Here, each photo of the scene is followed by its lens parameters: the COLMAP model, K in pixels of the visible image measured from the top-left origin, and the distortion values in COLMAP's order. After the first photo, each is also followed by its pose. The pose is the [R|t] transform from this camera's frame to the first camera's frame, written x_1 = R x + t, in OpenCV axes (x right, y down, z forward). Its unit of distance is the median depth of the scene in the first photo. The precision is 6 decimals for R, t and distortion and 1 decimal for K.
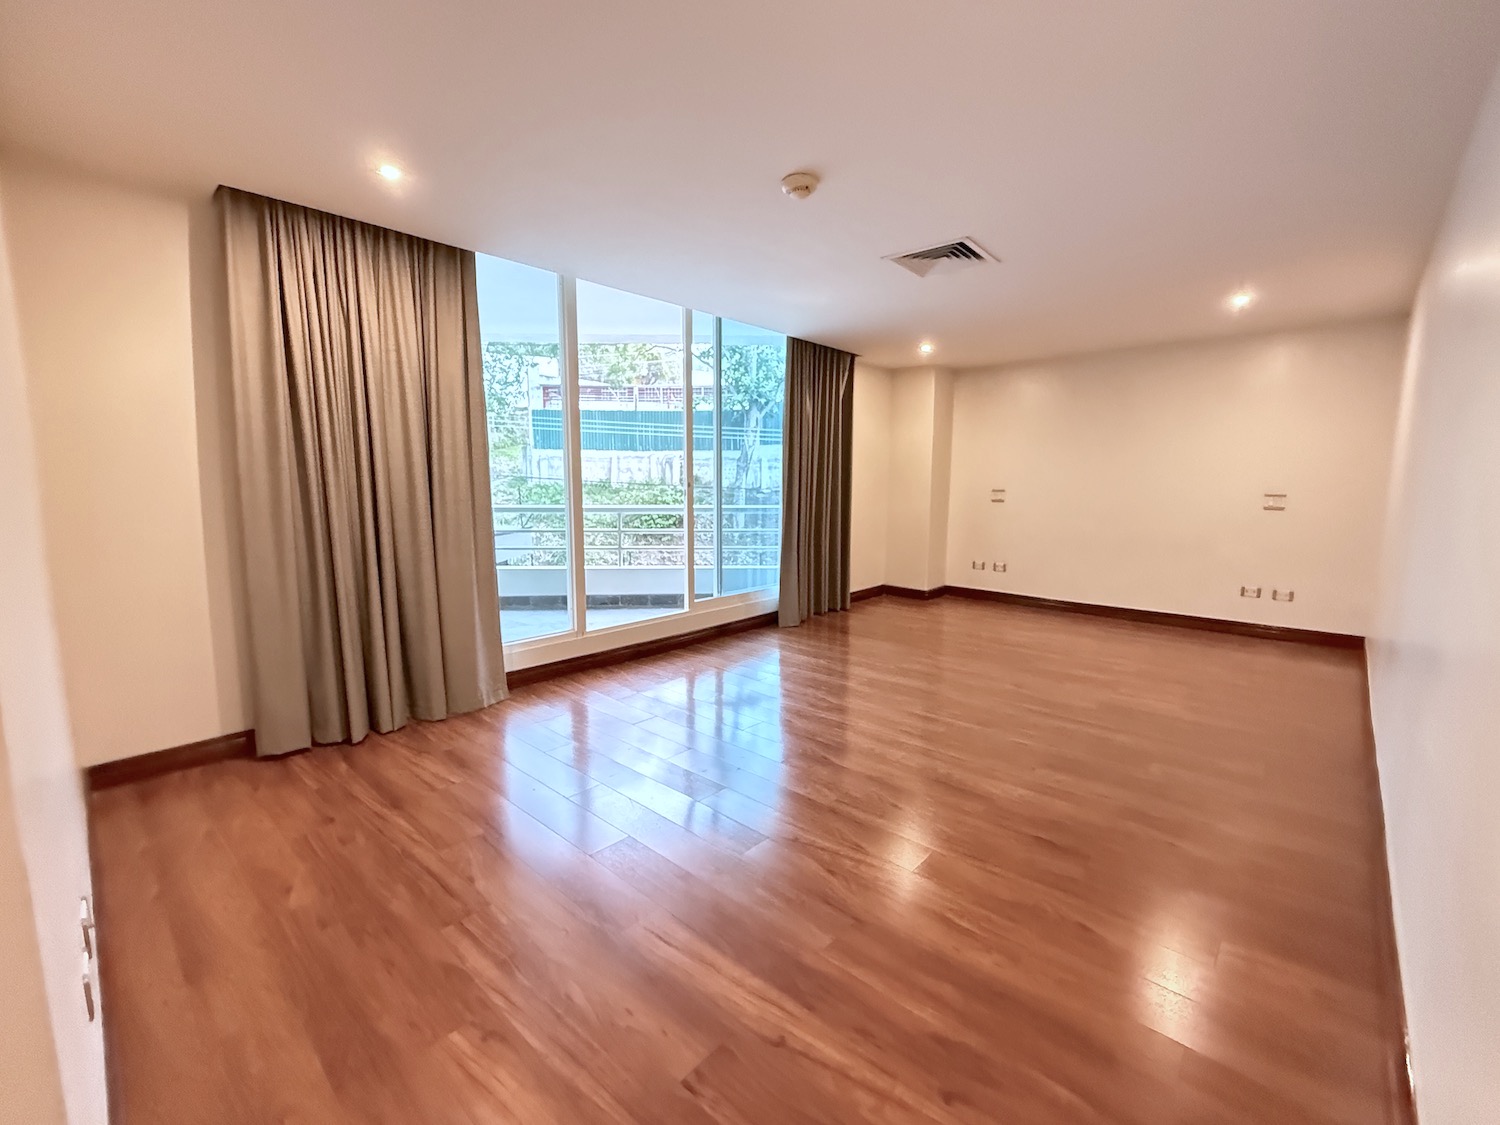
lens RADIAL K [[640.8, 0, 749.9], [0, 640.8, 556.9], [0, 0, 1]] dist [0.002130, 0.000141]
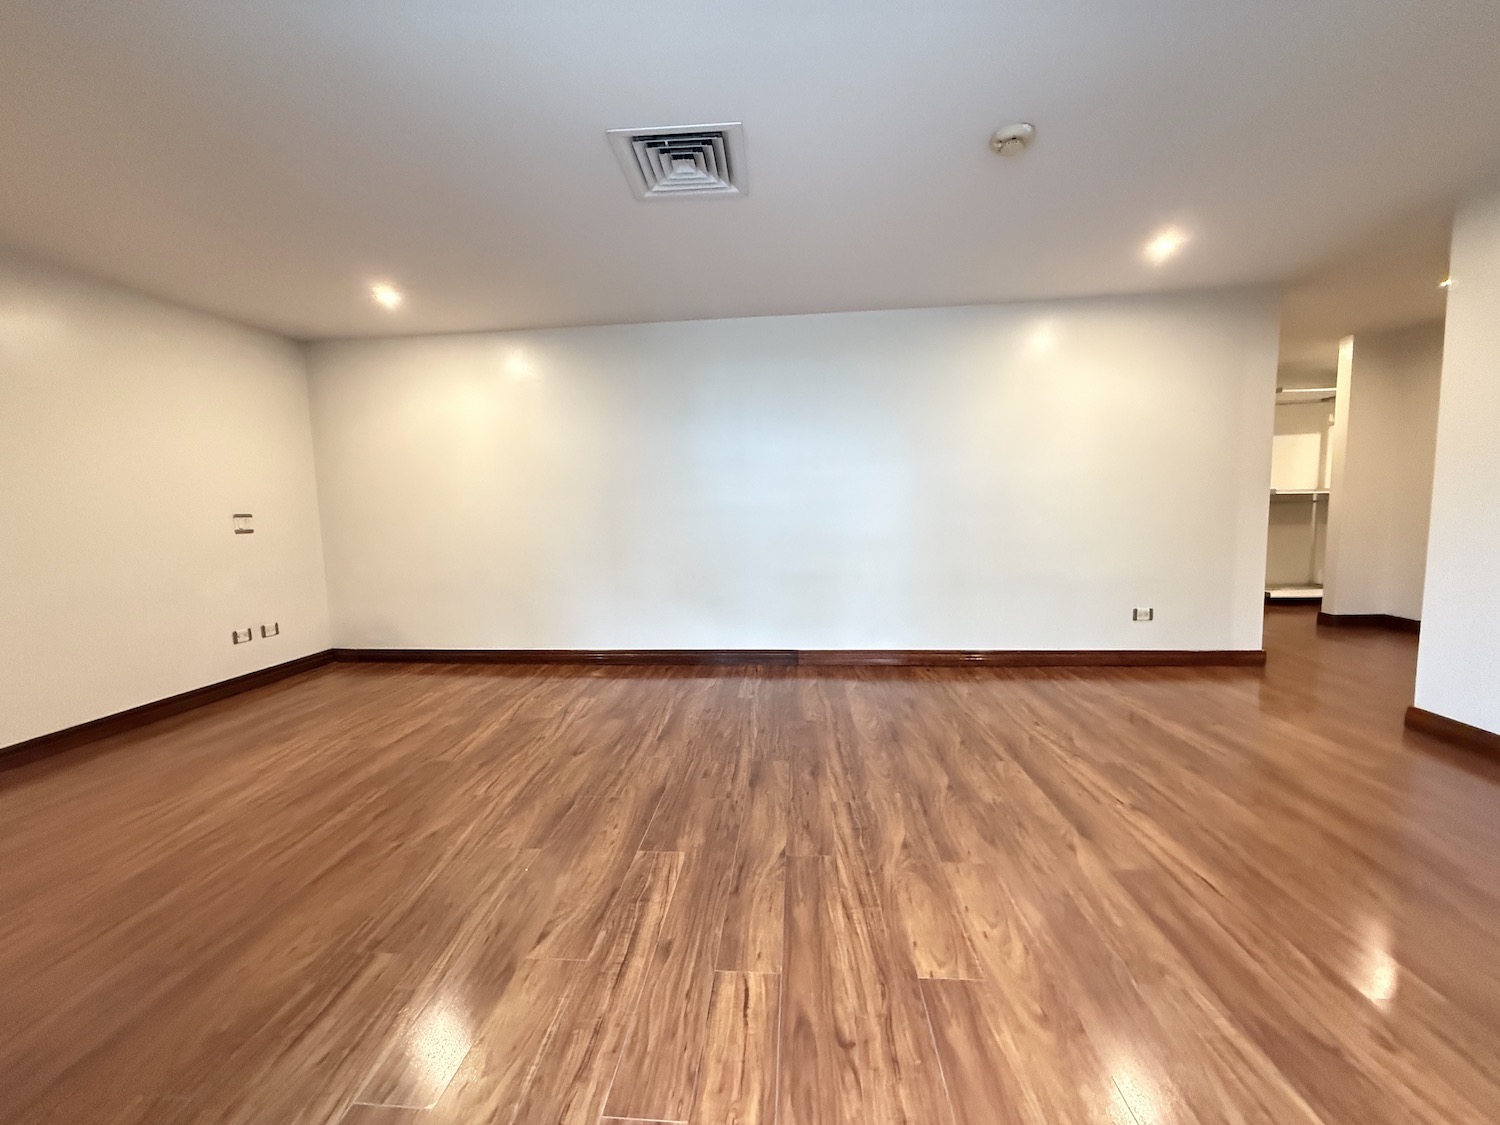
lens RADIAL K [[599.5, 0, 746.8], [0, 599.5, 562.6], [0, 0, 1]] dist [-0.000492, 0.000305]
pose [[-0.611399, -0.065358, 0.788619, -0.228505], [0.115885, 0.978444, 0.170933, -0.107432], [-0.782791, 0.195898, -0.590646, 1.106994]]
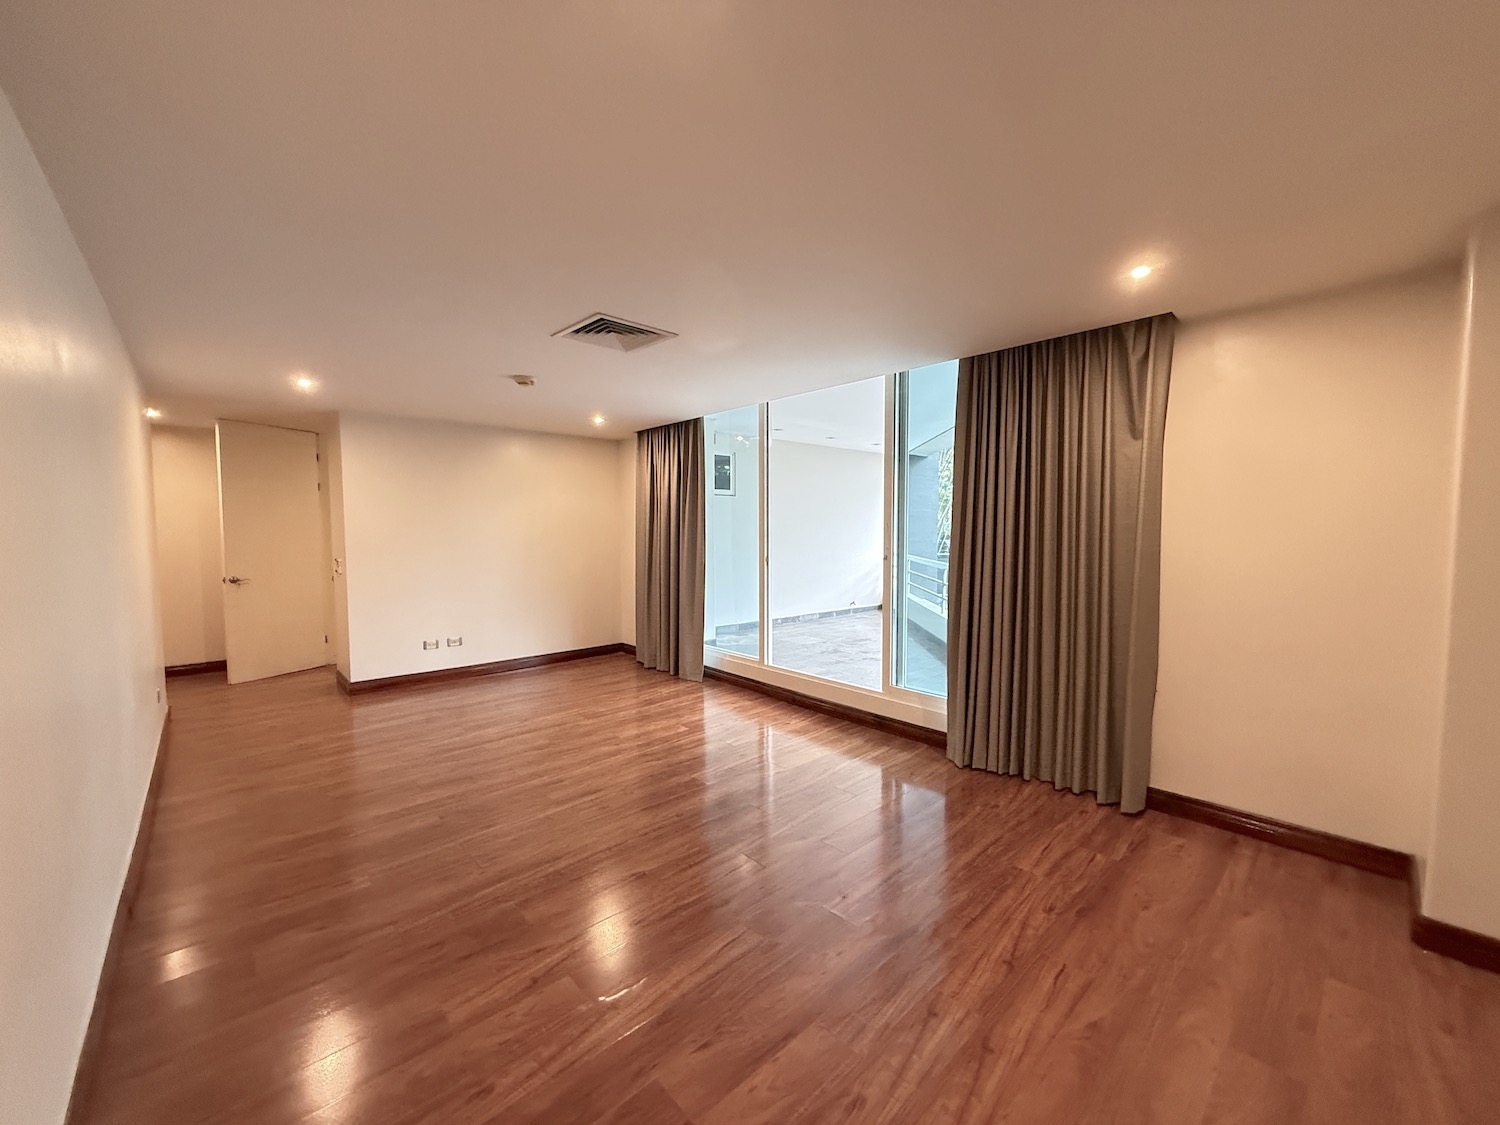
lens RADIAL K [[599.5, 0, 743.5], [0, 599.5, 569.2], [0, 0, 1]] dist [-0.000492, 0.000305]
pose [[-0.101446, 0.069704, -0.992396, 0.918131], [-0.113526, 0.990215, 0.081156, -0.162873], [0.988342, 0.120896, -0.092540, 1.025841]]
